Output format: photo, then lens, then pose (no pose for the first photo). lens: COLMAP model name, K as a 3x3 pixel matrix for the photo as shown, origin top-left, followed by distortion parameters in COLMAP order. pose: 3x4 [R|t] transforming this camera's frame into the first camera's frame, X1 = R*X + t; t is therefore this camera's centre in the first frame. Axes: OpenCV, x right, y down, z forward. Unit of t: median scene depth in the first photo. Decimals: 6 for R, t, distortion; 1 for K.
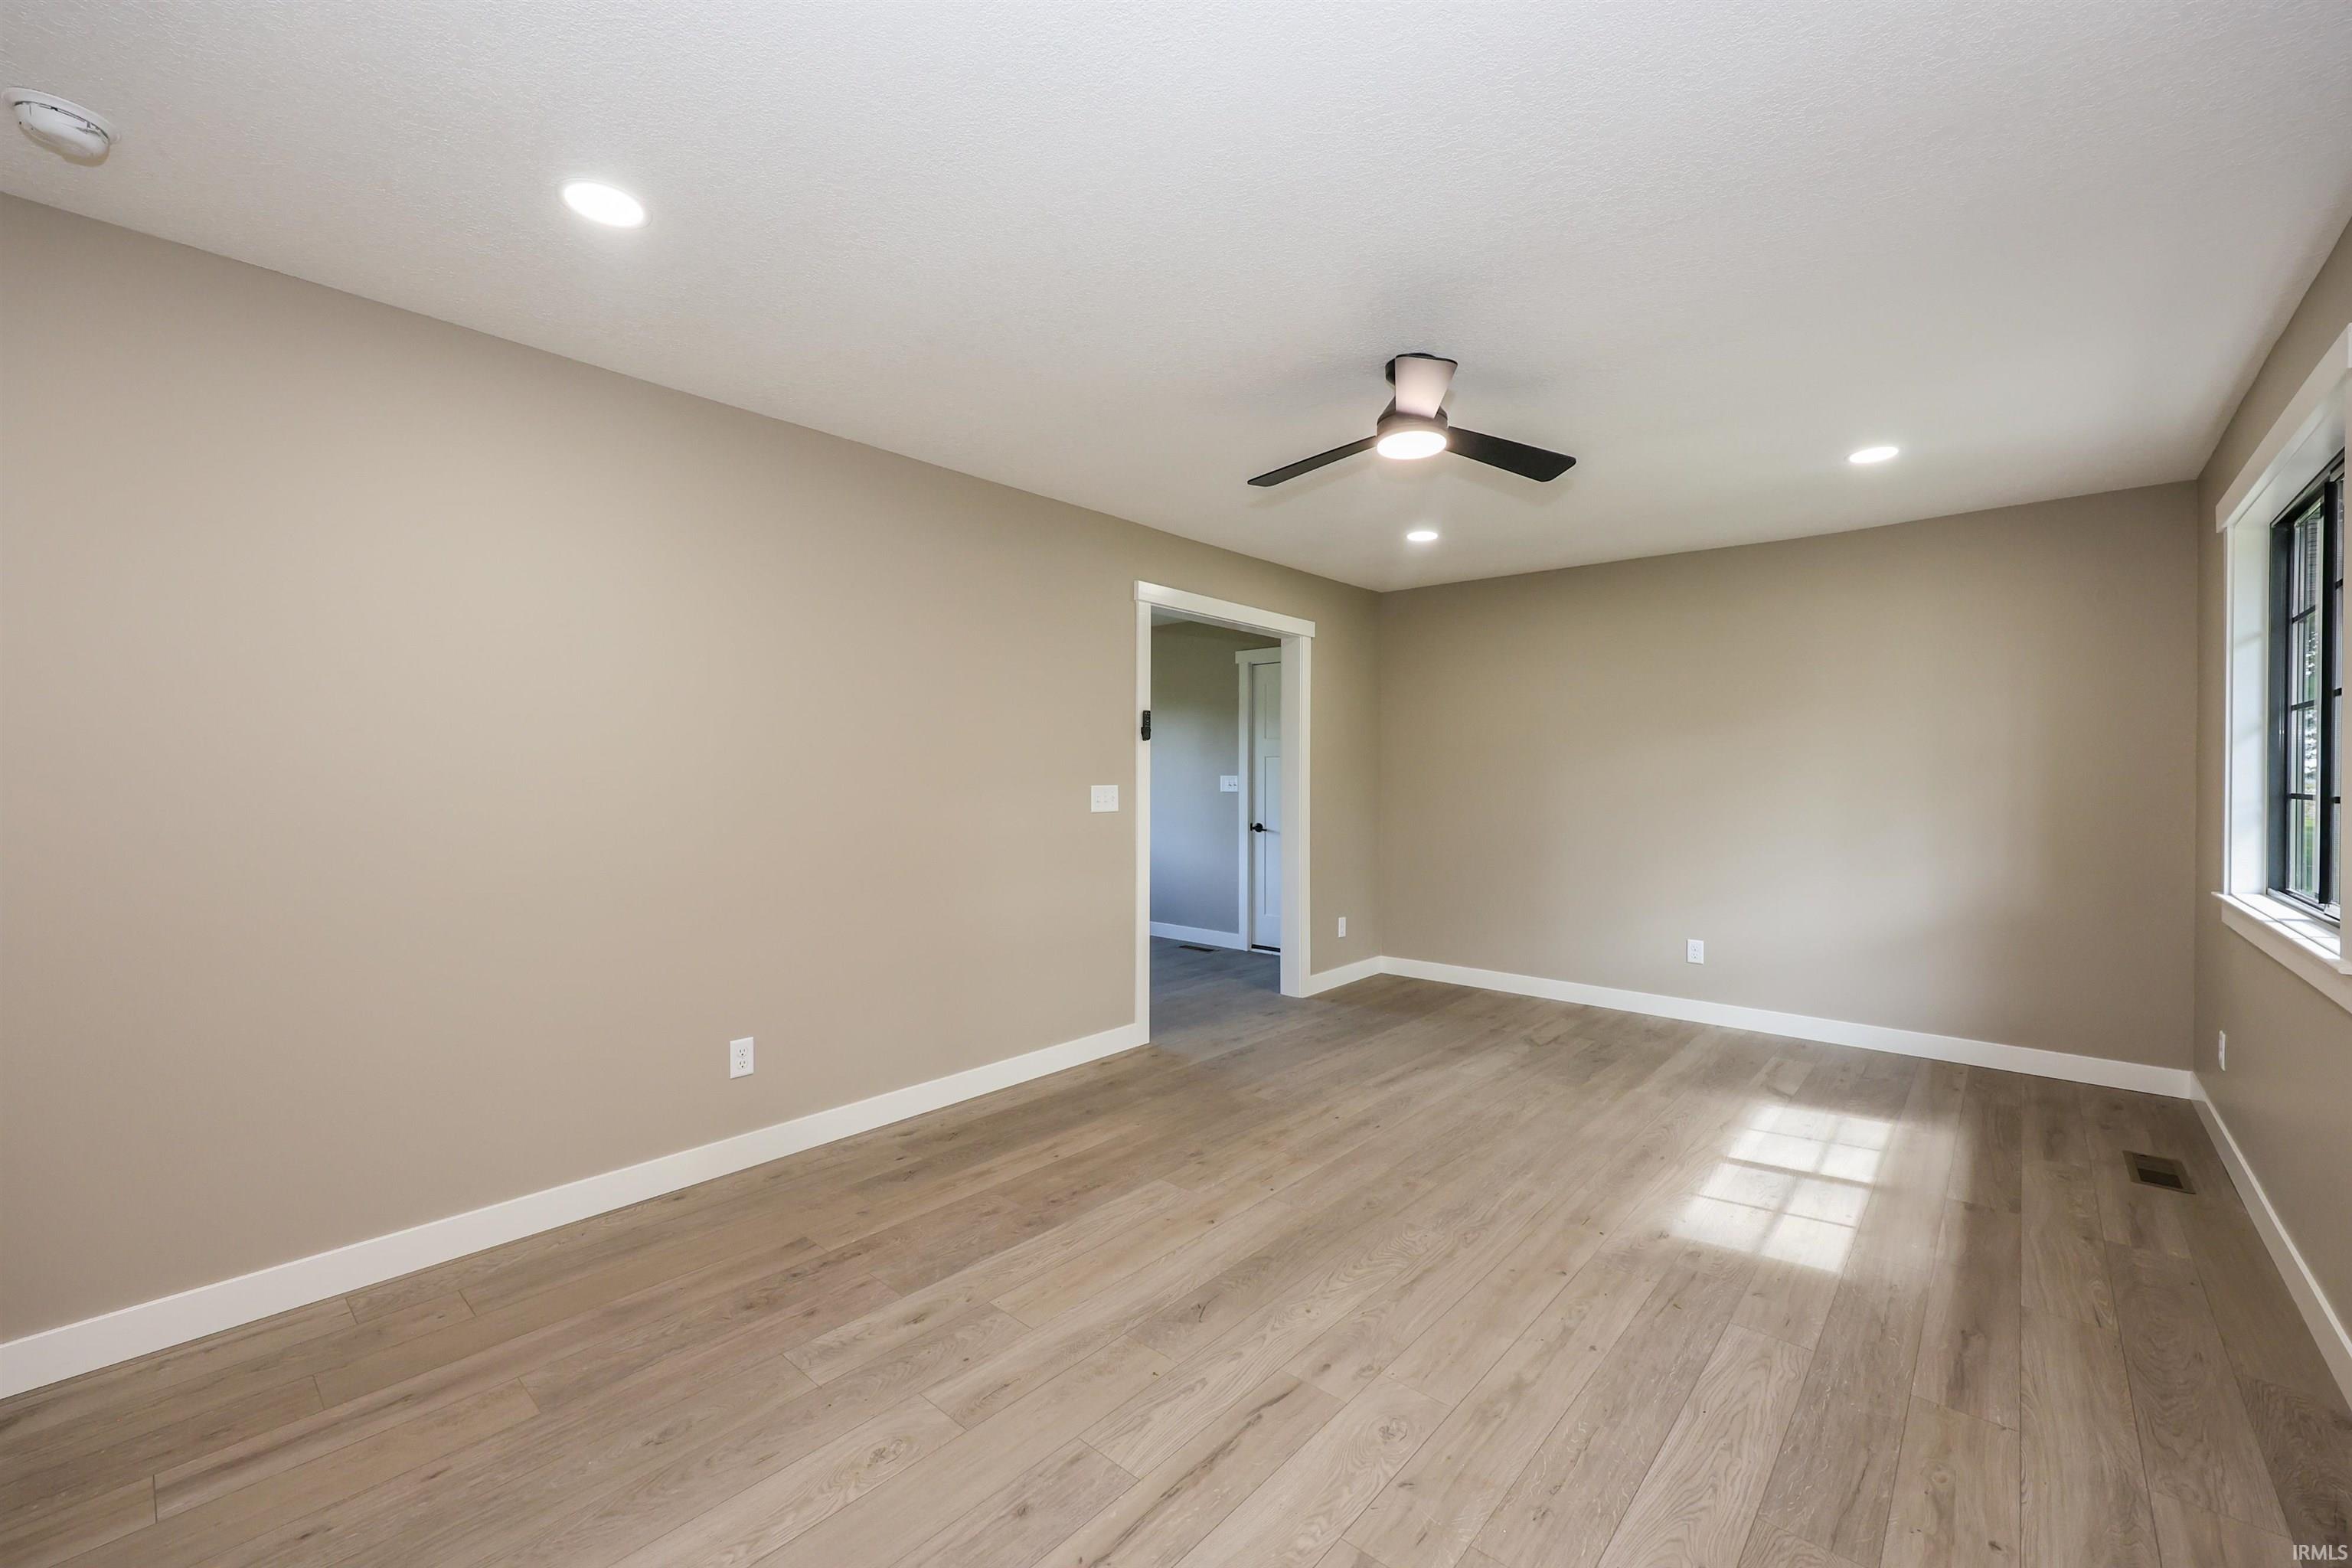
lens RADIAL K [[949.3, 0, 1176.0], [0, 949.3, 784.0], [0, 0, 1]] dist [-0.001370, 0.000108]
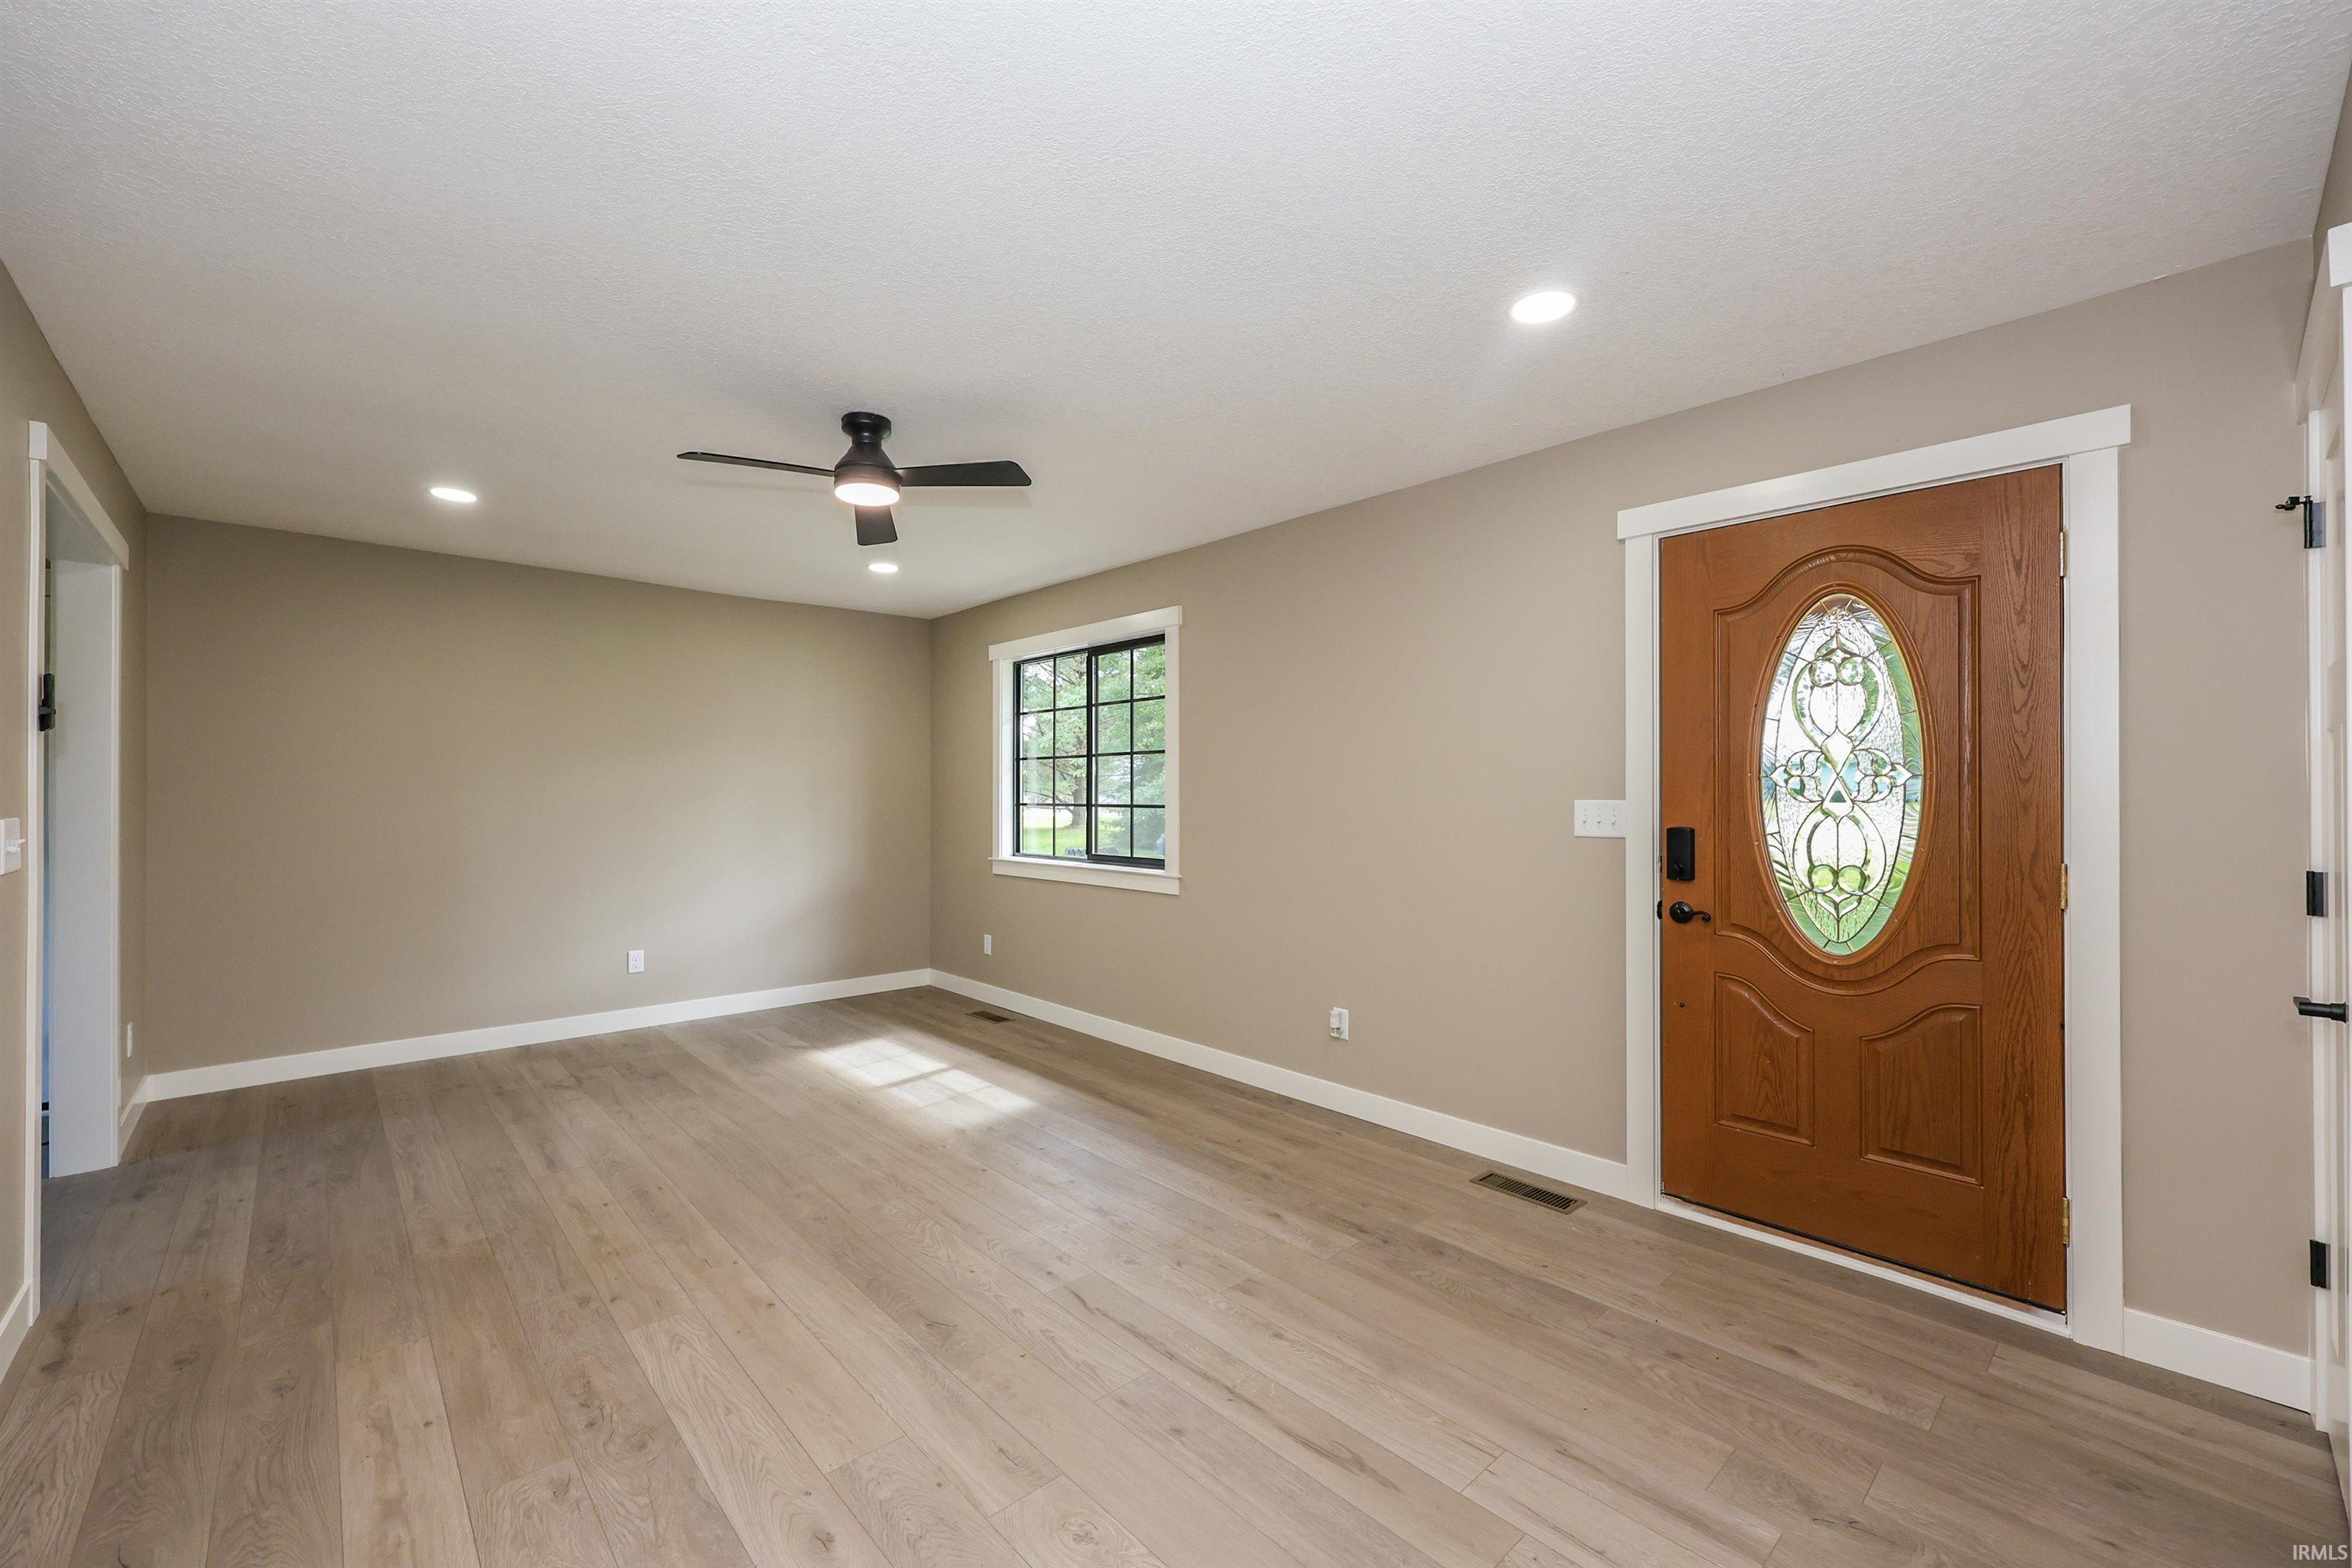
lens RADIAL K [[949.3, 0, 1176.0], [0, 949.3, 784.0], [0, 0, 1]] dist [-0.001370, 0.000108]
pose [[0.102324, 0.006894, 0.994727, -0.701048], [0.009685, 0.999922, -0.007926, -0.011541], [-0.994704, 0.010445, 0.102249, 0.460297]]
